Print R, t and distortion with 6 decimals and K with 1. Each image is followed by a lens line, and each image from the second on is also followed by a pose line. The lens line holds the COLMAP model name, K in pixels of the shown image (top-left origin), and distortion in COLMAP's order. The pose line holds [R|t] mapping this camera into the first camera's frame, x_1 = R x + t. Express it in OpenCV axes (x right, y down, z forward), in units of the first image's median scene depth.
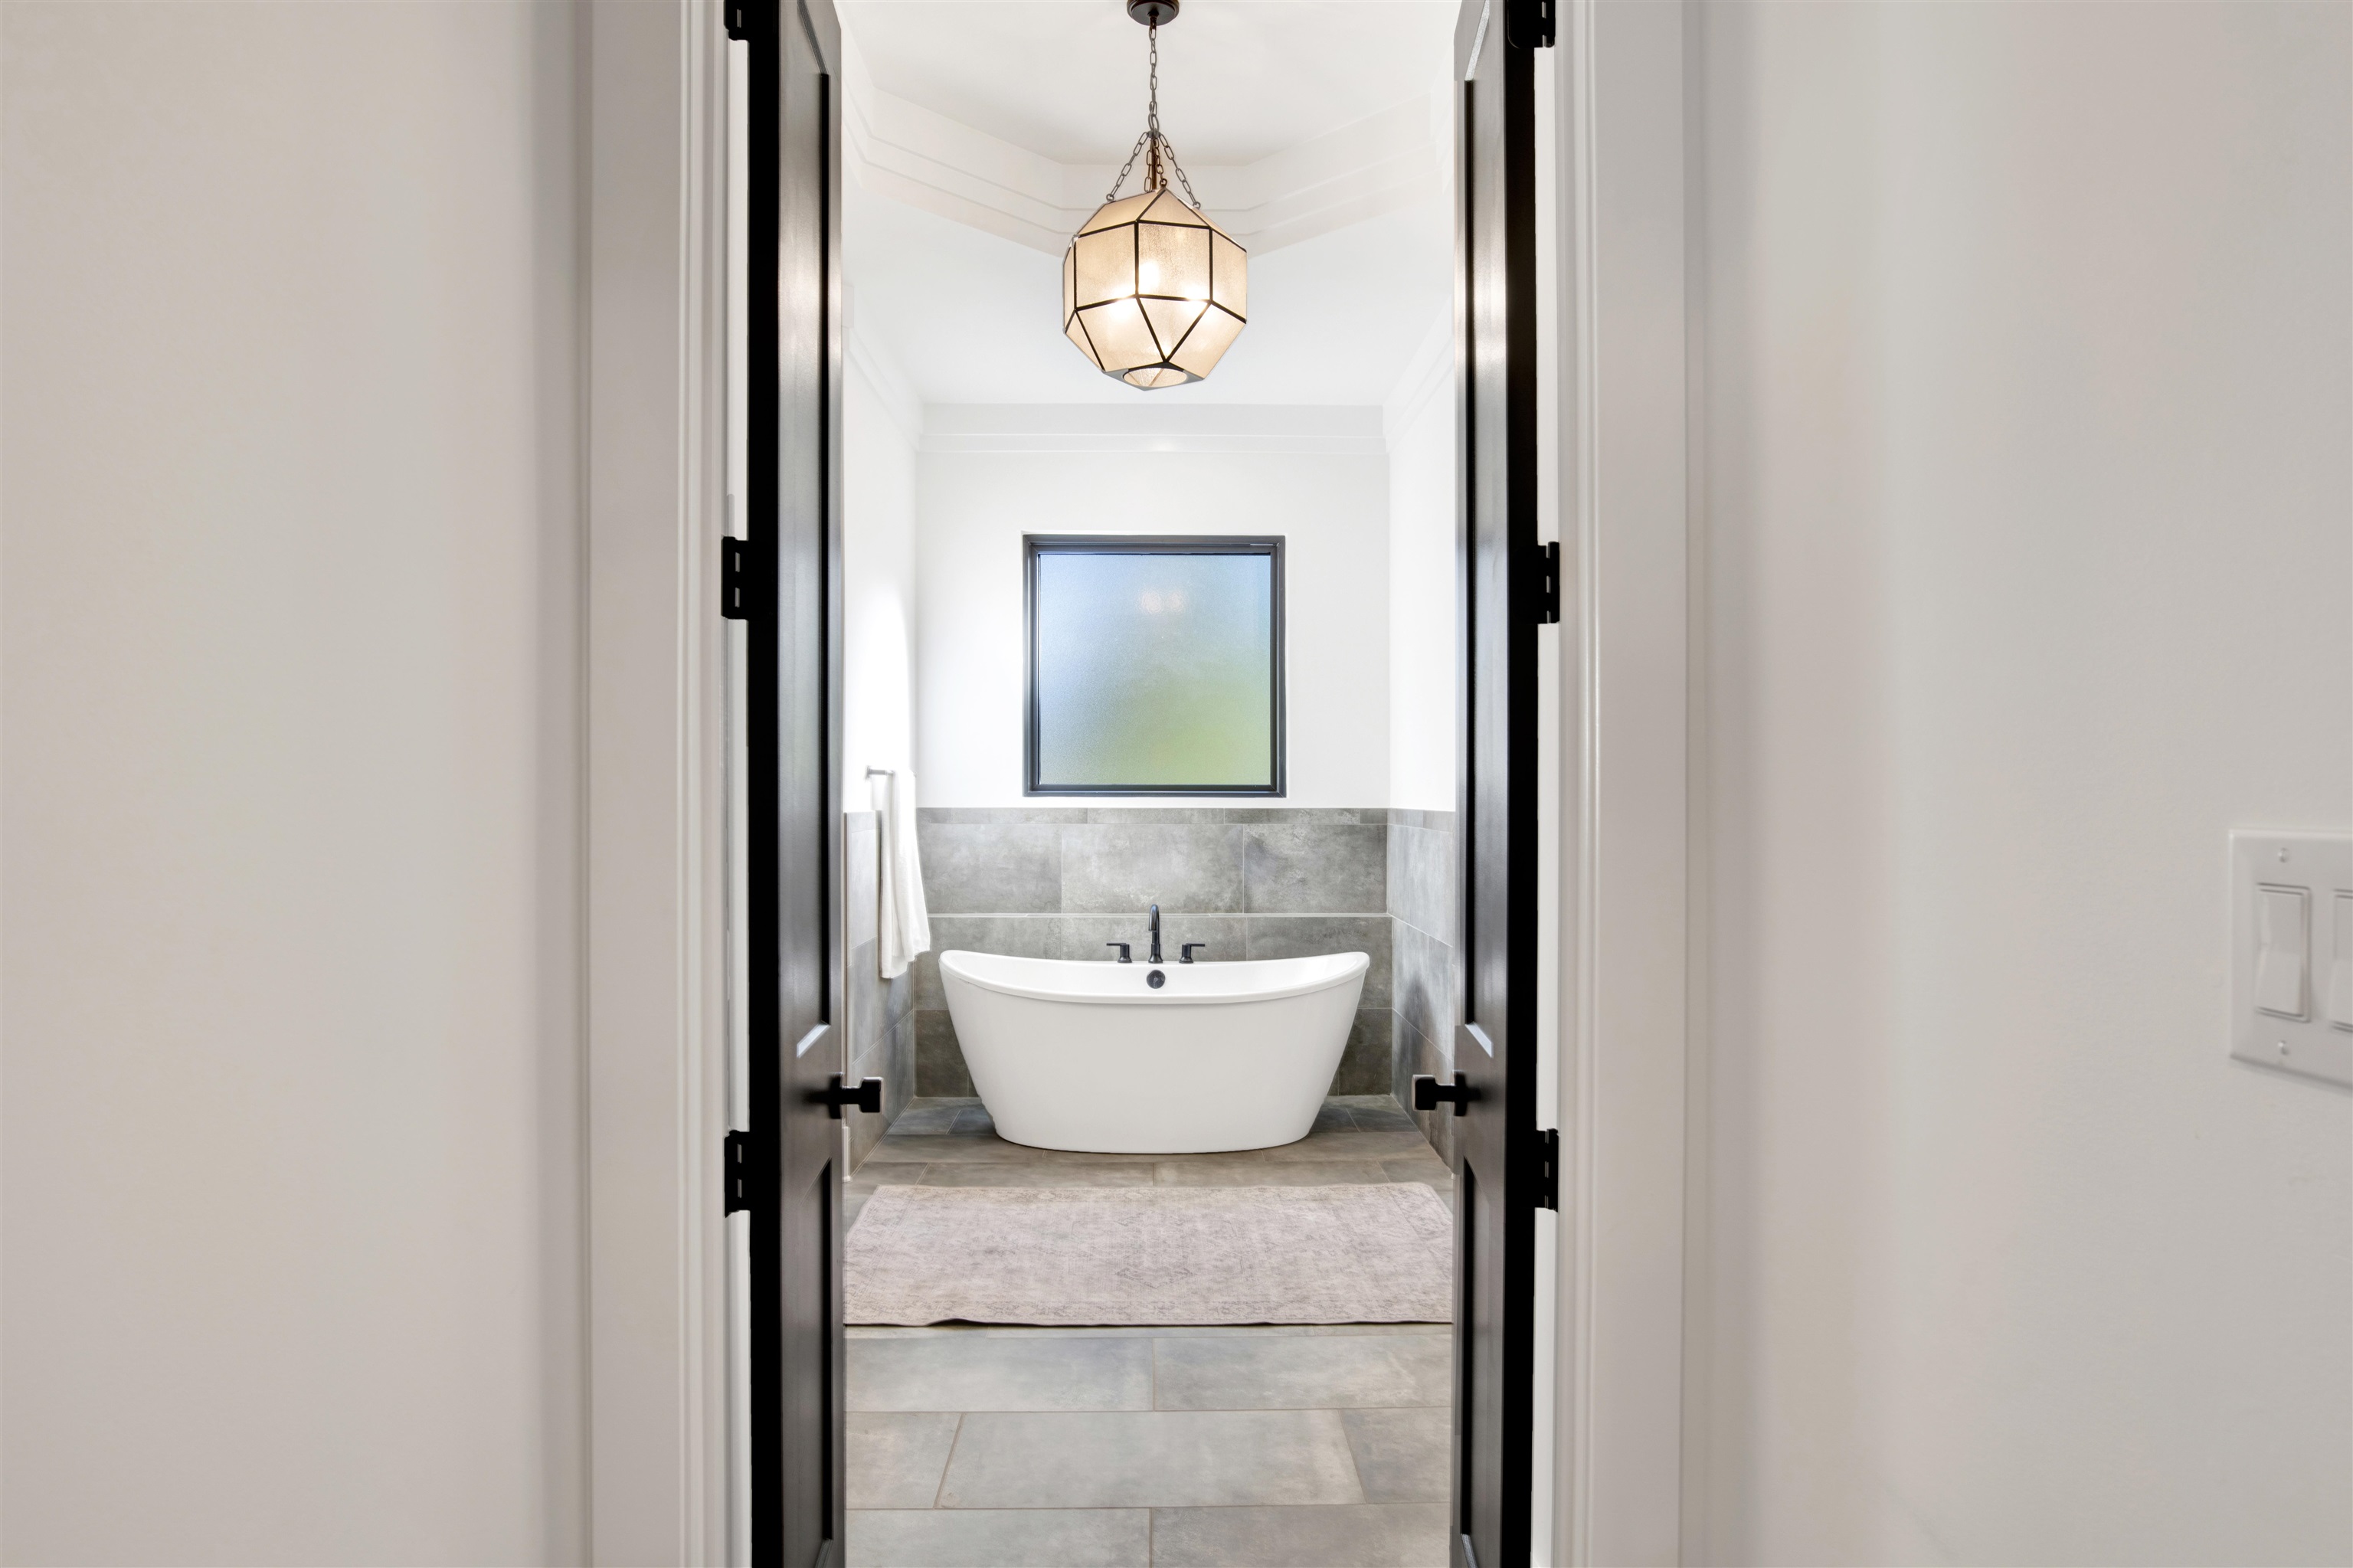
lens RADIAL K [[1365.2, 0, 1176.5], [0, 1365.2, 784.0], [0, 0, 1]] dist [-0.000577, 0.000023]
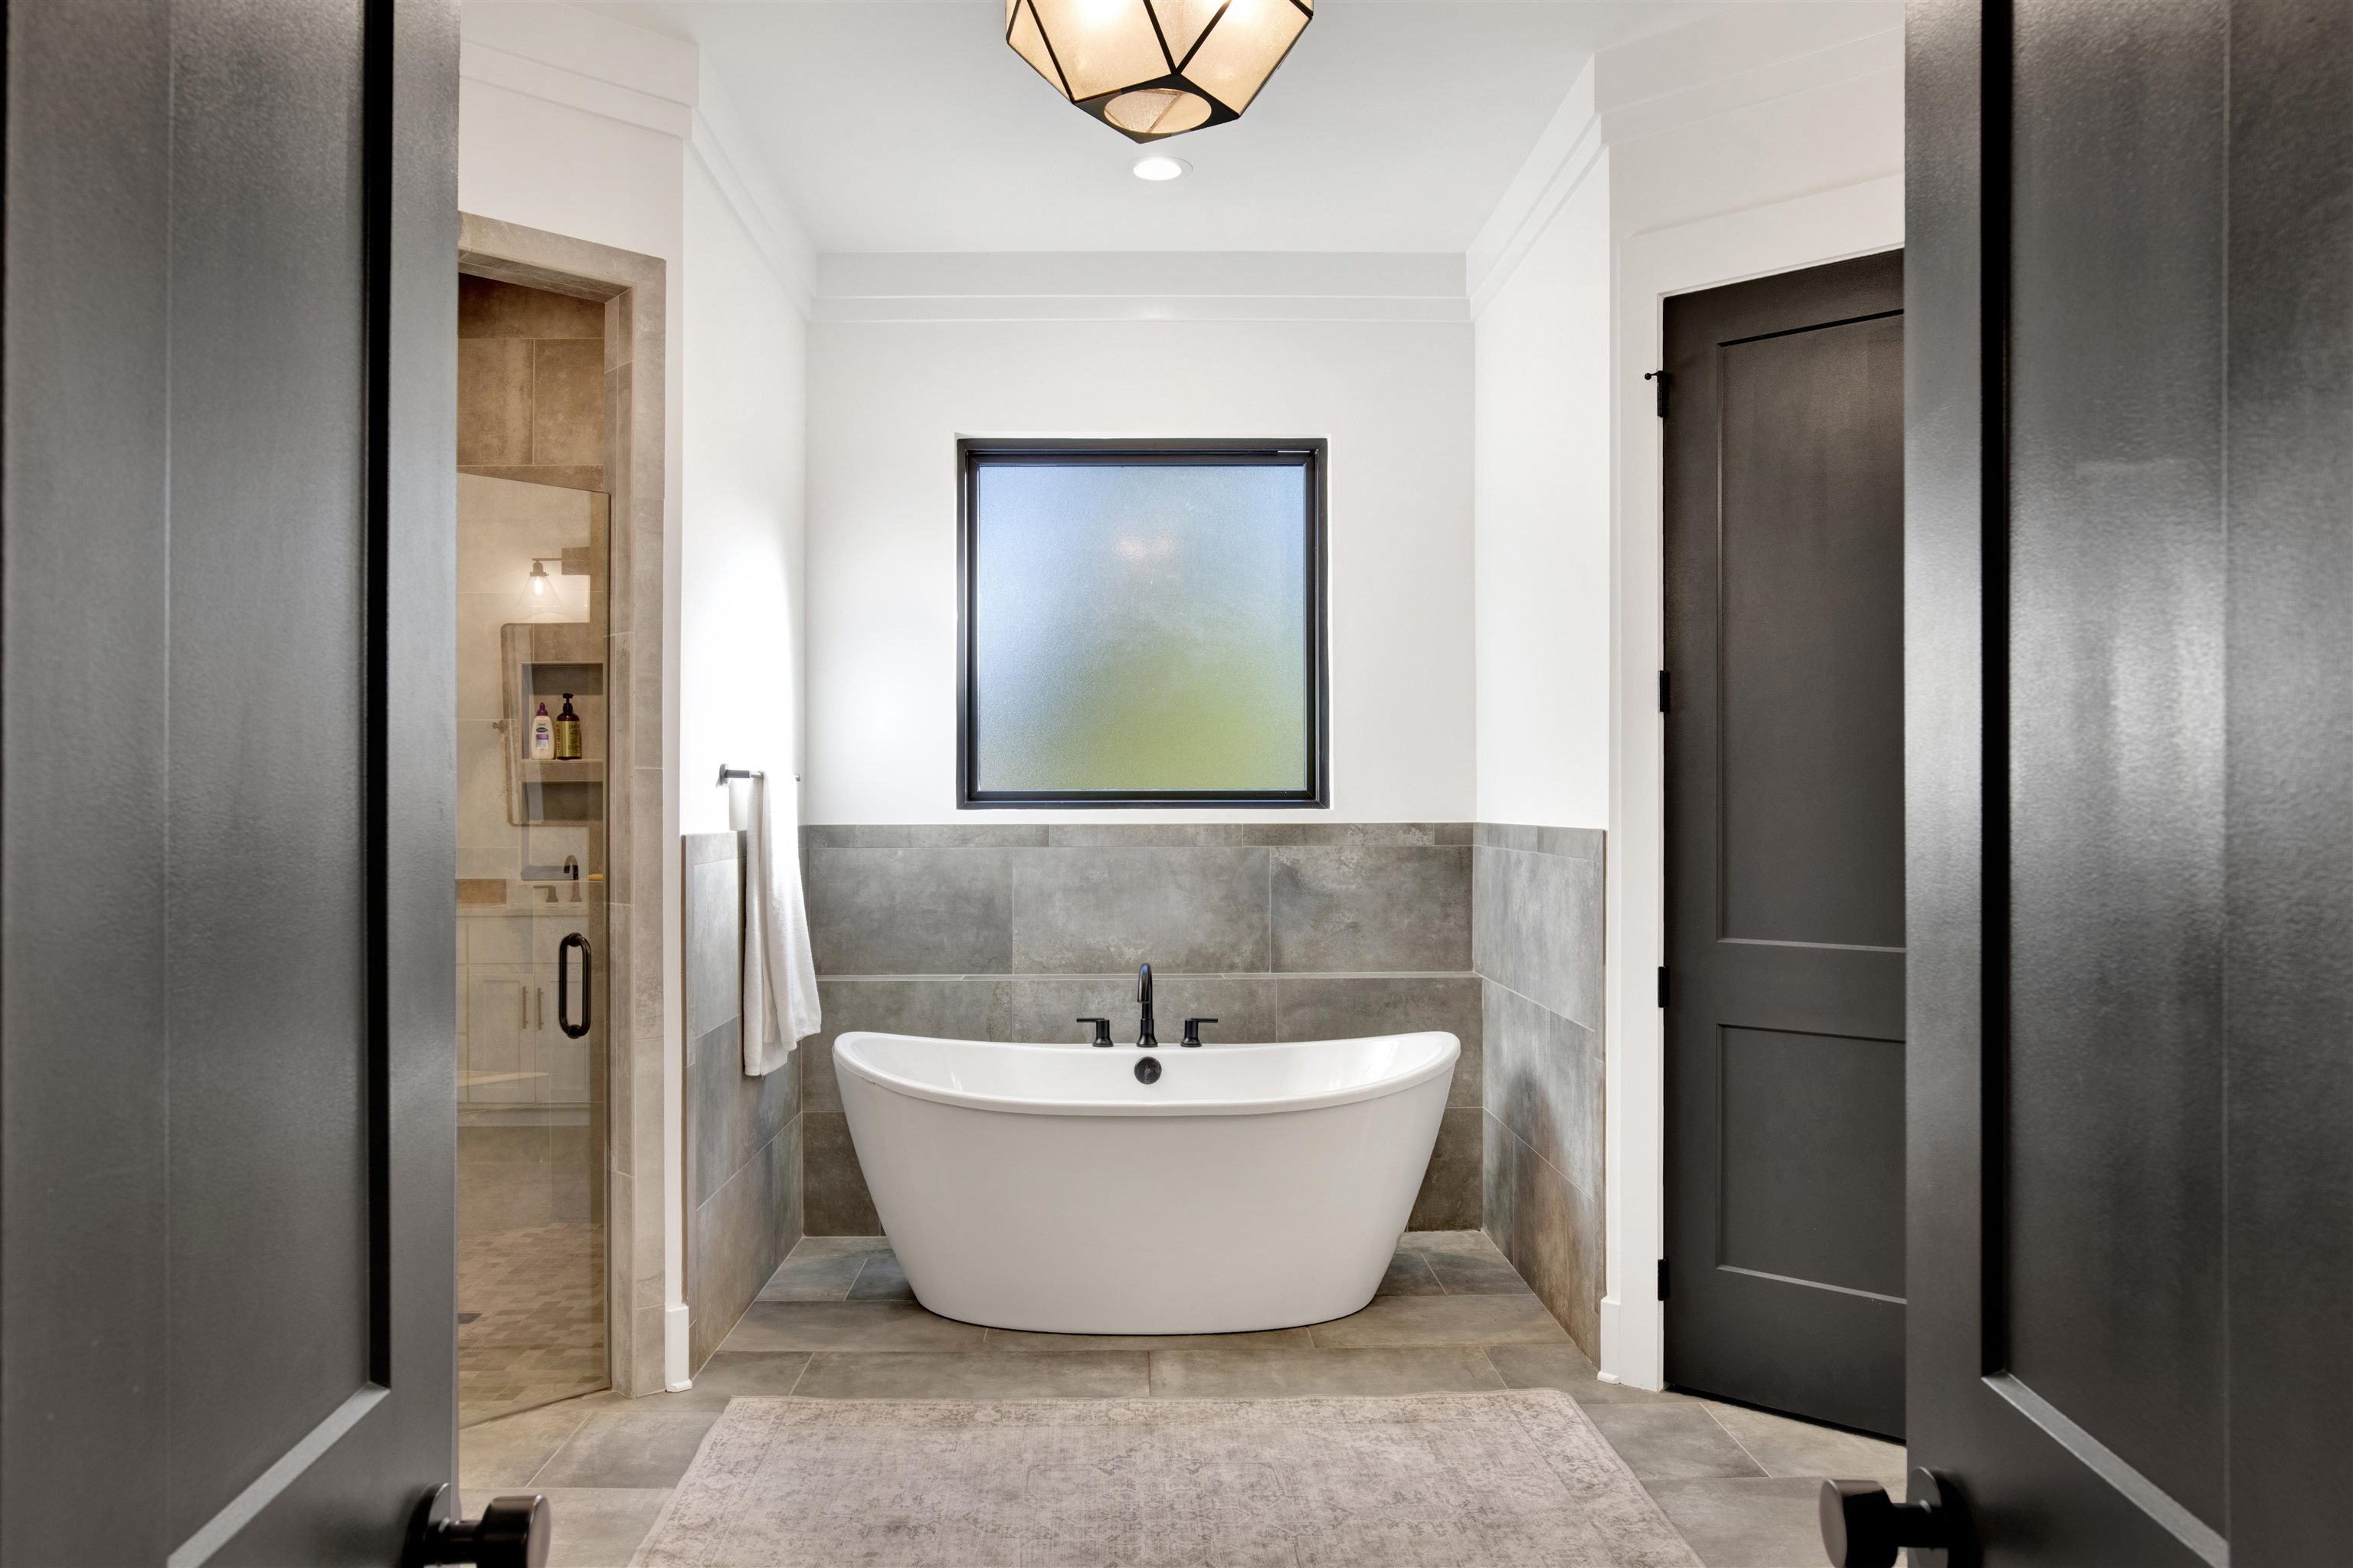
lens RADIAL K [[1610.1, 0, 1186.2], [0, 1610.1, 795.5], [0, 0, 1]] dist [0.101054, 0.000788]
pose [[0.999763, -0.004748, 0.021263, -0.013134], [0.004776, 0.999988, -0.001245, 0.004260], [-0.021257, 0.001346, 0.999773, 0.186570]]
